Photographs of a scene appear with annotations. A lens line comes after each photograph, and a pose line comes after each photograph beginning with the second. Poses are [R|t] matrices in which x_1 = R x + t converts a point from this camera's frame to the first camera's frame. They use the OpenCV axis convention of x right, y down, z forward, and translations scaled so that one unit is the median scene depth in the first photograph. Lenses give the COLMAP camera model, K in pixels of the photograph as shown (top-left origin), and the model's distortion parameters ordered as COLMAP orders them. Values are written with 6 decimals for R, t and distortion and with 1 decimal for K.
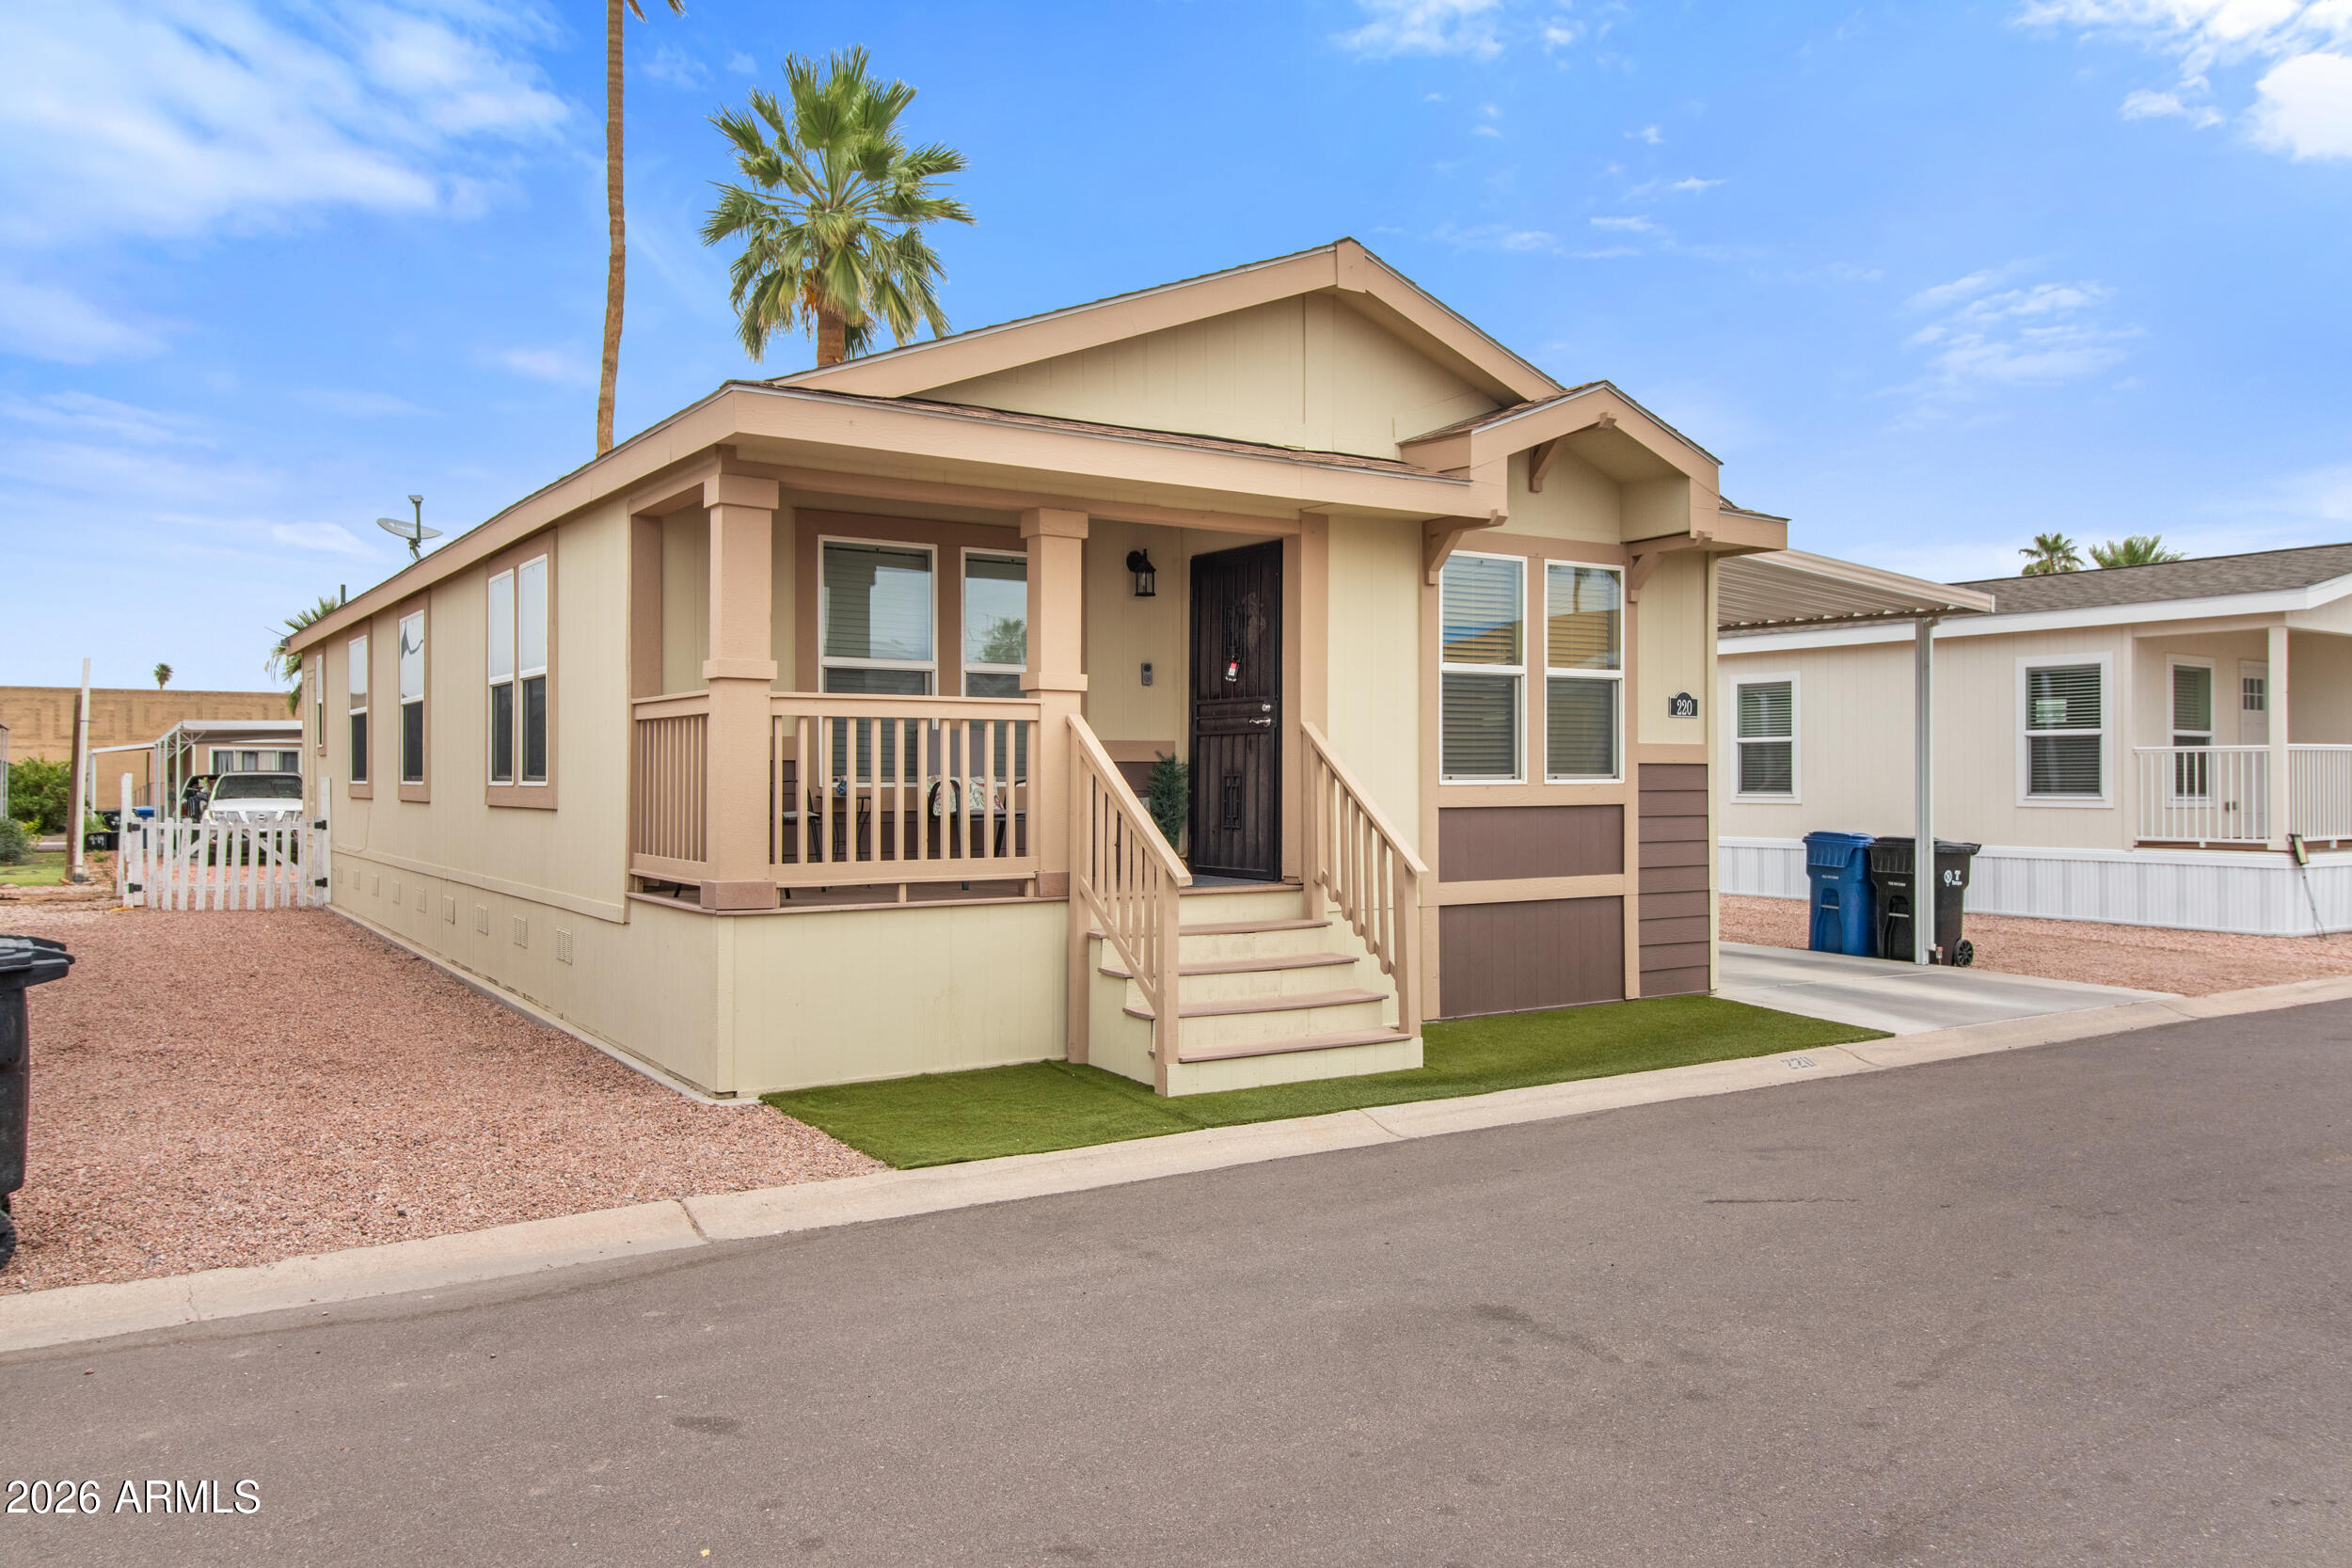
lens RADIAL K [[1701.4, 0, 1193.3], [0, 1701.4, 777.1], [0, 0, 1]] dist [0.003763, 0.001898]
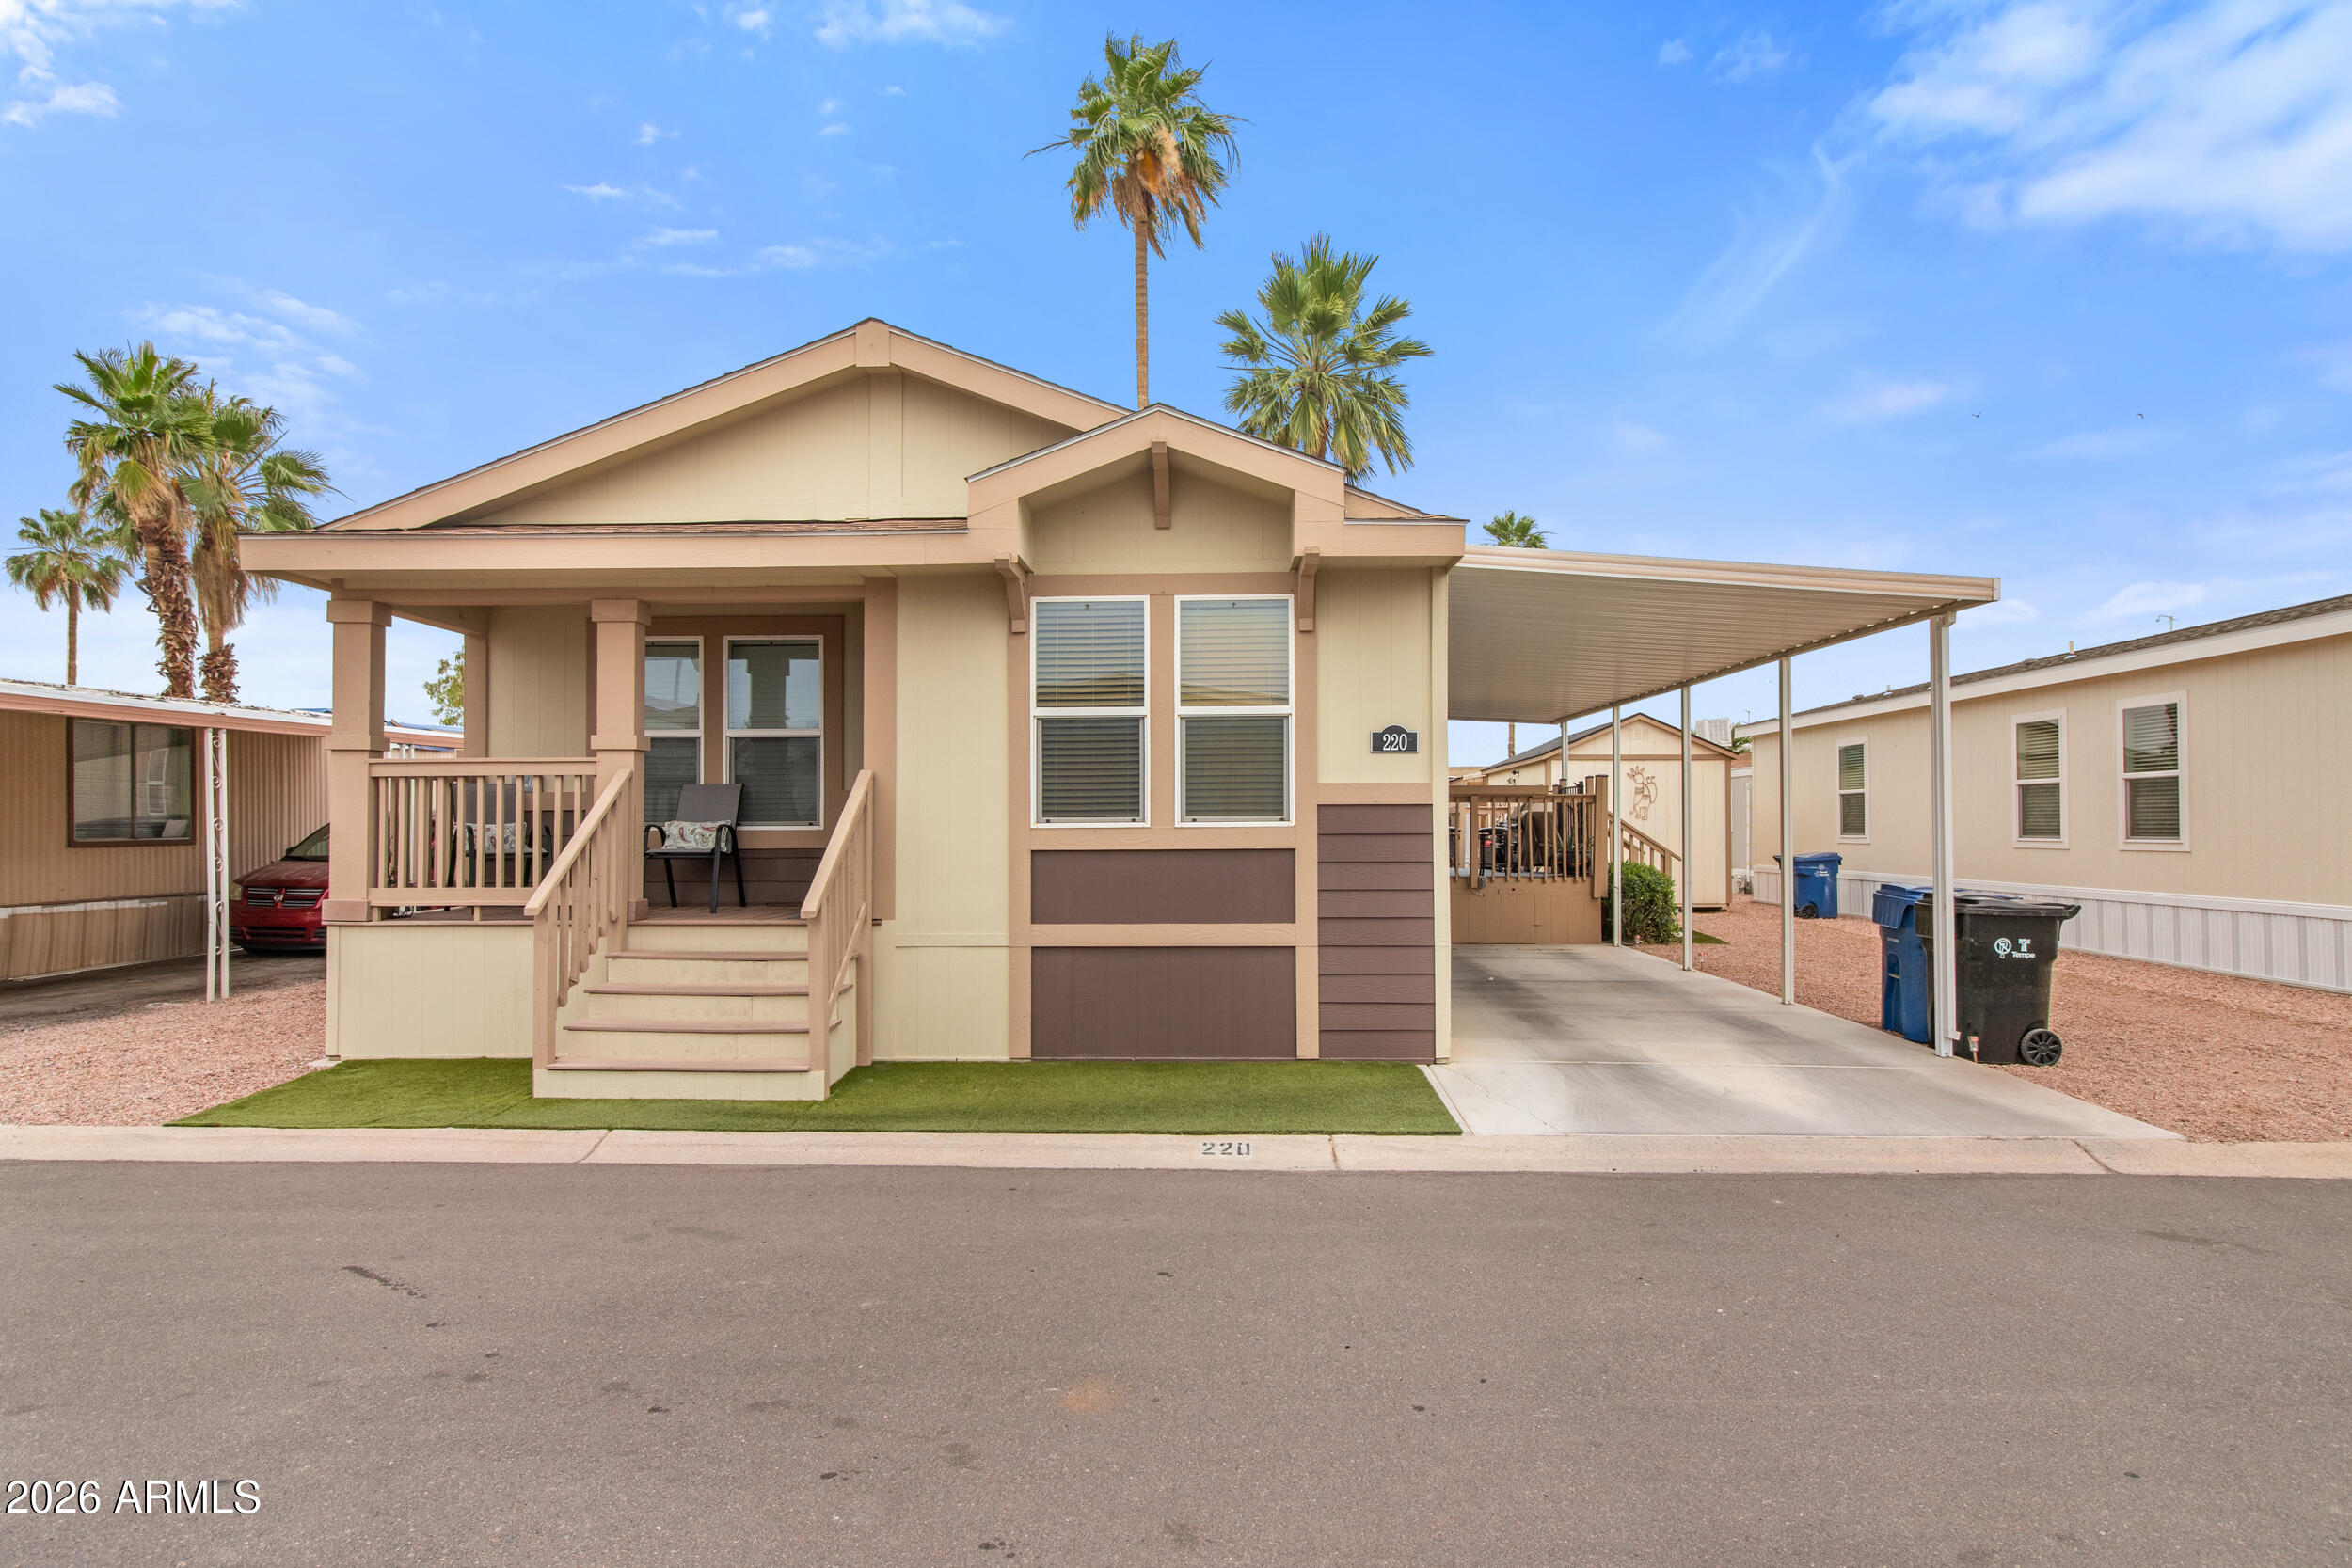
lens RADIAL K [[1319.3, 0, 1179.6], [0, 1319.3, 809.8], [0, 0, 1]] dist [0.003857, 0.000380]
pose [[0.812404, -0.010677, -0.582997, 0.676058], [0.003525, 0.999904, -0.013399, 0.004495], [0.583084, 0.008831, 0.812364, 0.407602]]
